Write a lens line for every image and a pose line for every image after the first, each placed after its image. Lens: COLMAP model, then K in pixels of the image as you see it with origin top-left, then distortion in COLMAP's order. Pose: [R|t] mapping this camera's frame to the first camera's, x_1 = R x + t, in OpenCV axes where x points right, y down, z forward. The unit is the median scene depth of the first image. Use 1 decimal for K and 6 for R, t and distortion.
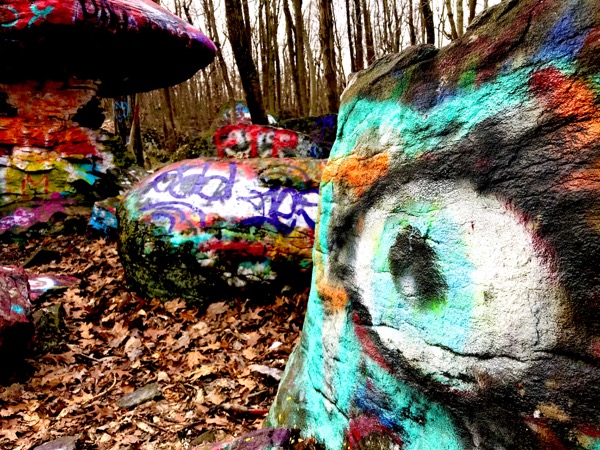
lens RADIAL K [[485.1, 0, 300.2], [0, 485.1, 225.2], [0, 0, 1]] dist [-0.003570, 0.005761]
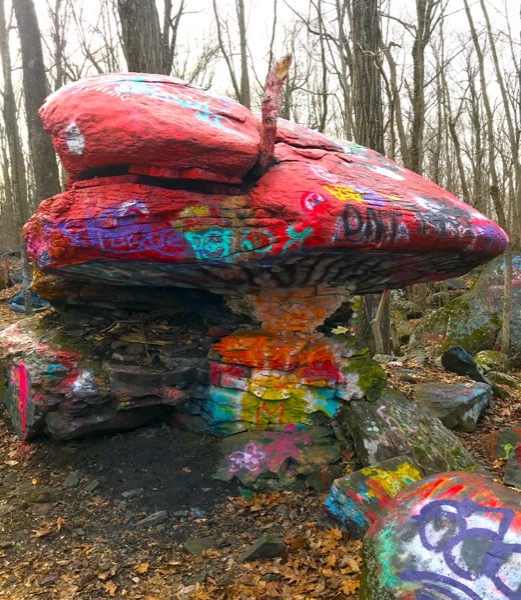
lens RADIAL K [[546.0, 0, 260.0], [0, 546.0, 300.0], [0, 0, 1]] dist [-0.002685, 0.000000]
pose [[0.863429, 0.074056, -0.499005, -0.097733], [-0.110155, 0.992974, -0.043236, -0.241737], [0.492297, 0.092299, 0.865520, 0.141599]]
